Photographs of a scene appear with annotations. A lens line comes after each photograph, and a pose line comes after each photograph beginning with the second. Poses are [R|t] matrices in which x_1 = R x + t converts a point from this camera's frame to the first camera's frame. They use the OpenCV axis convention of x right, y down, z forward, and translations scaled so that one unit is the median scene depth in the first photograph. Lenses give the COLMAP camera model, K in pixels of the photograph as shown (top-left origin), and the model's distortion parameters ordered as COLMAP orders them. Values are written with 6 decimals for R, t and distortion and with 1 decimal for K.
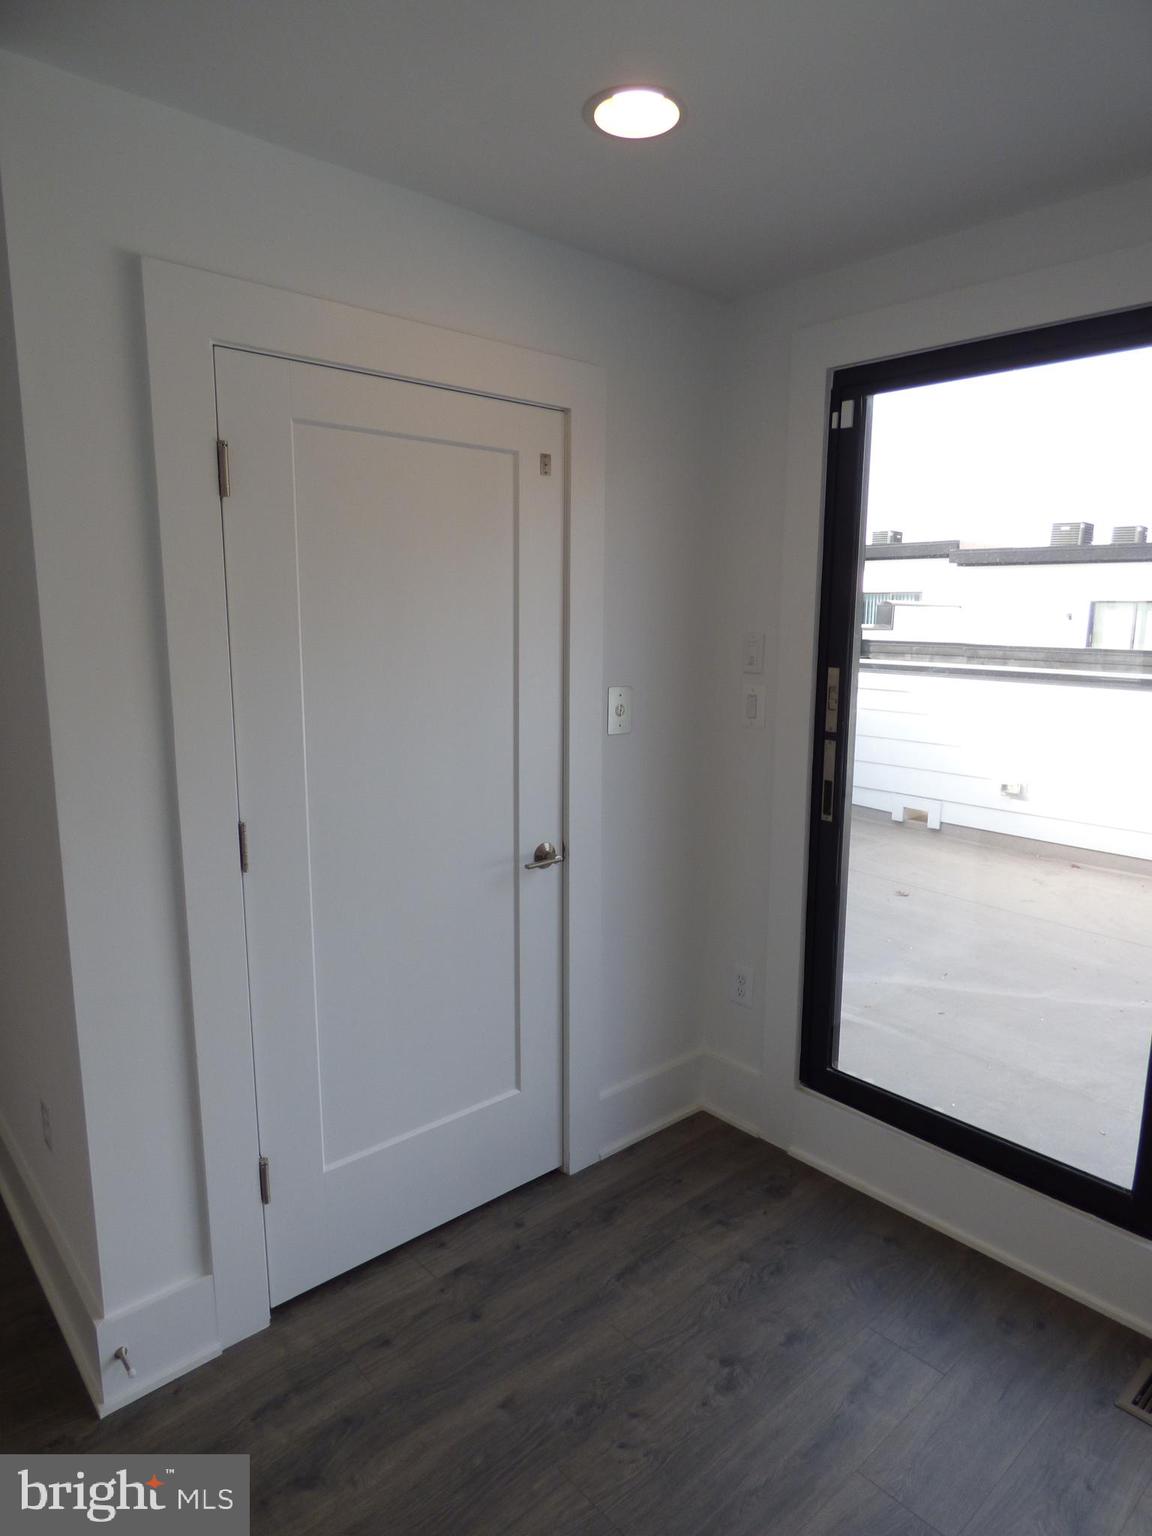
lens RADIAL K [[910.8, 0, 612.5], [0, 910.8, 768.3], [0, 0, 1]] dist [-0.056654, -0.000535]
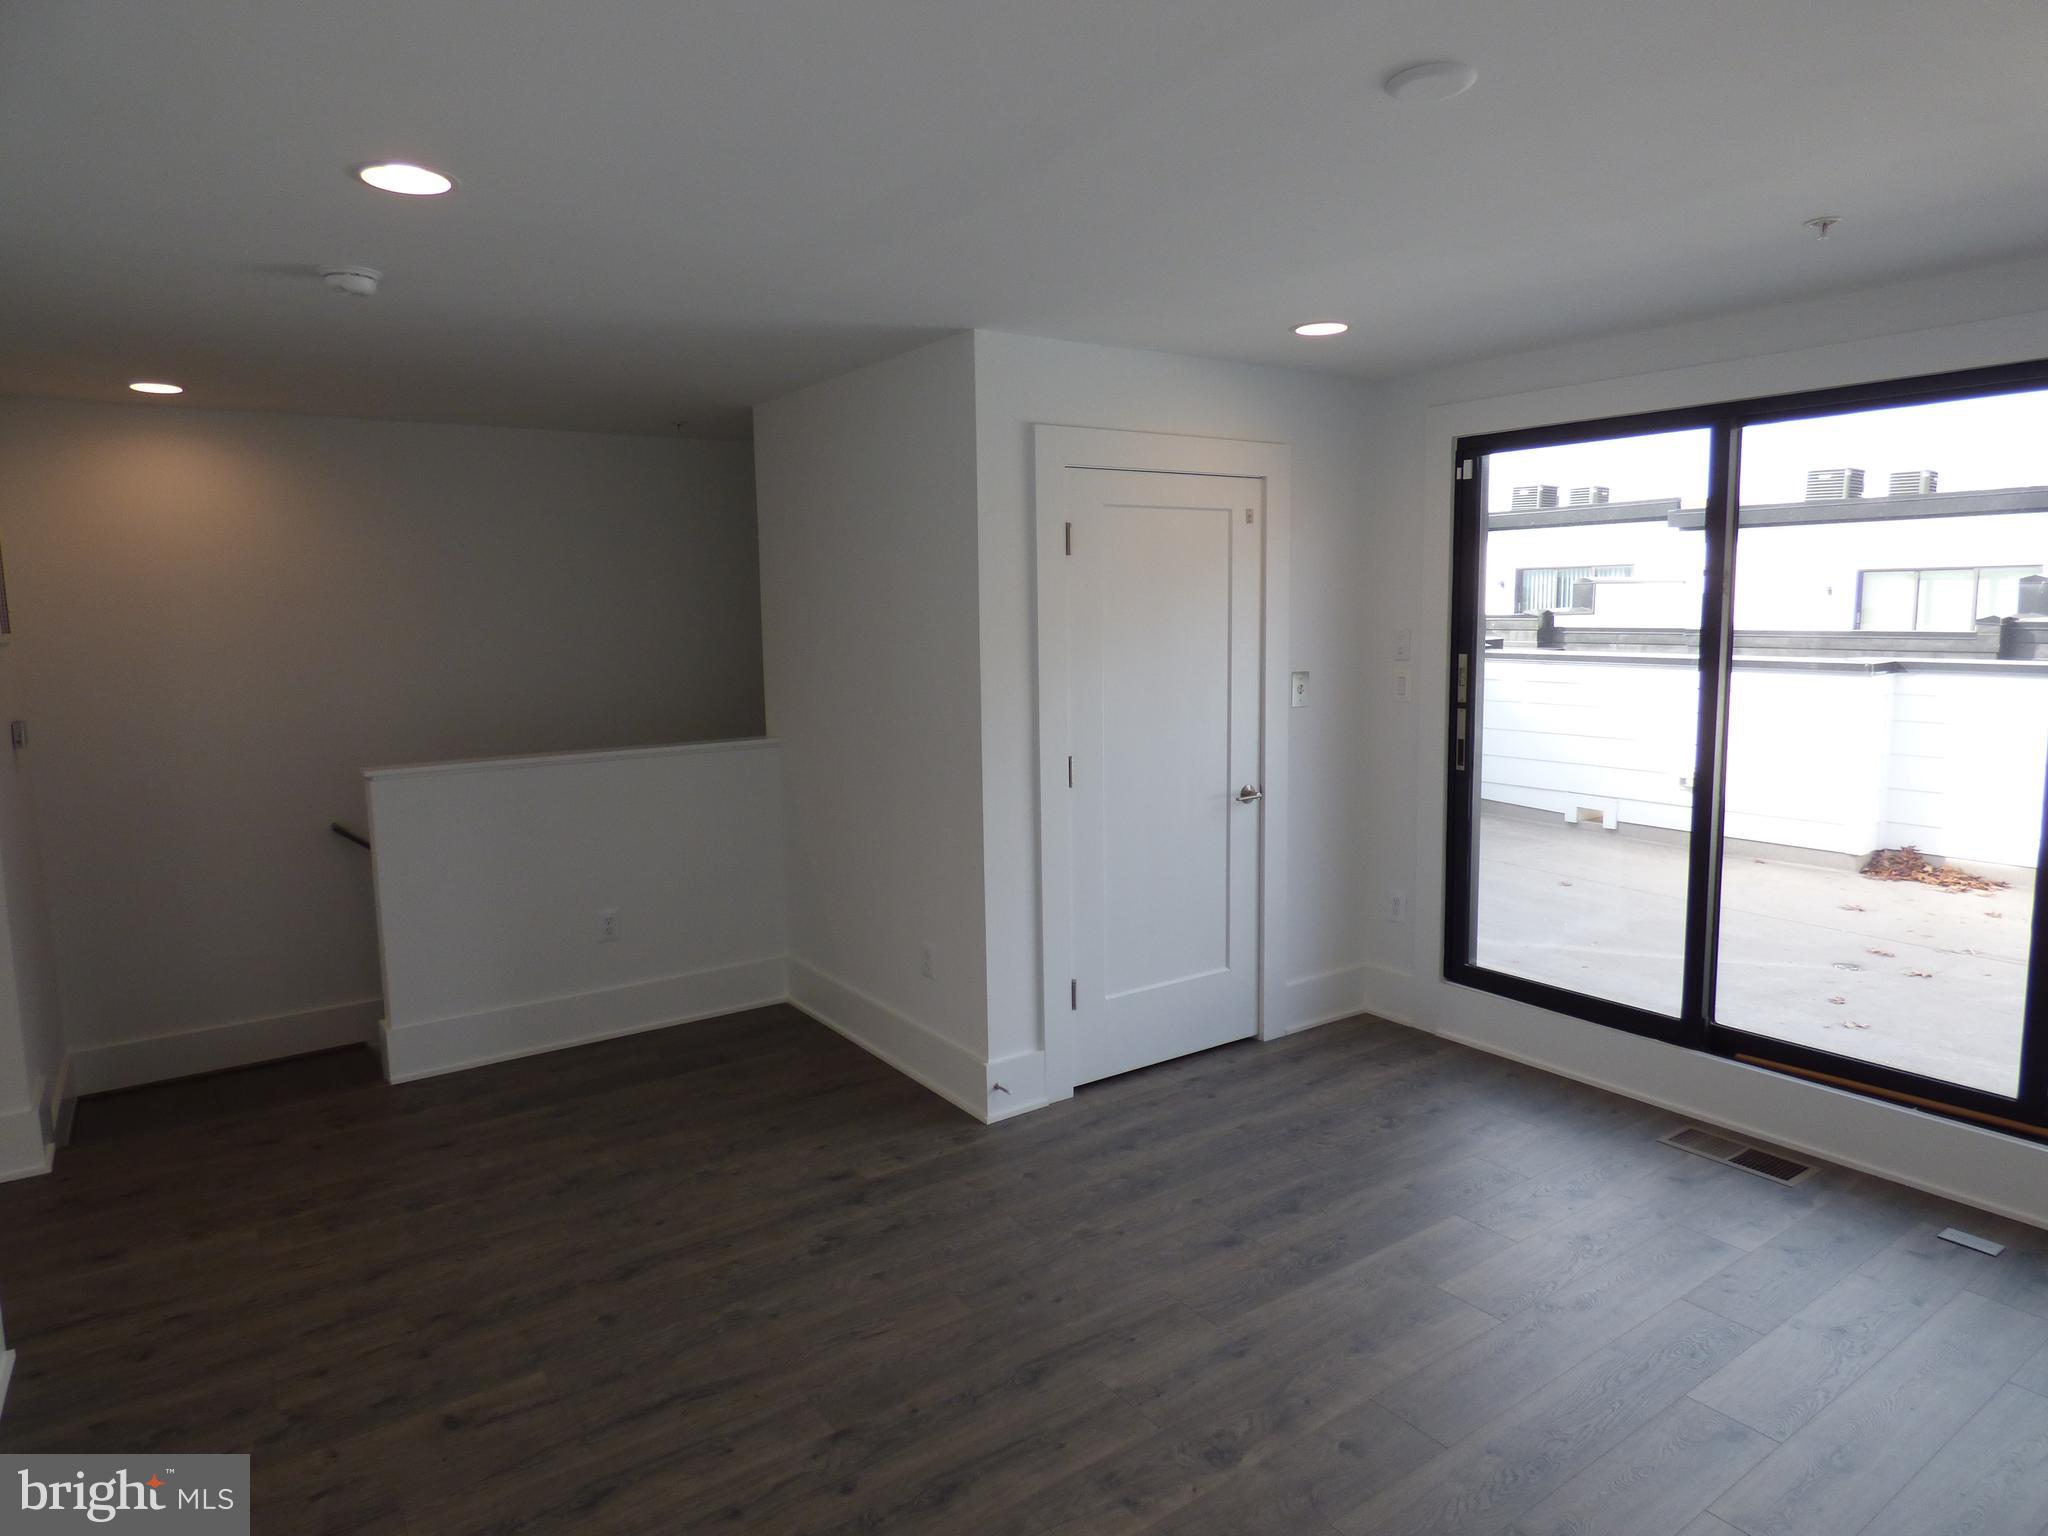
lens RADIAL K [[1198.0, 0, 1024.0], [0, 1198.0, 768.0], [0, 0, 1]] dist [-0.058945, 0.000229]
pose [[0.986006, -0.008754, -0.166481, -0.099467], [0.003509, 0.999489, -0.031773, 0.105387], [0.166674, 0.030744, 0.985533, -0.789895]]
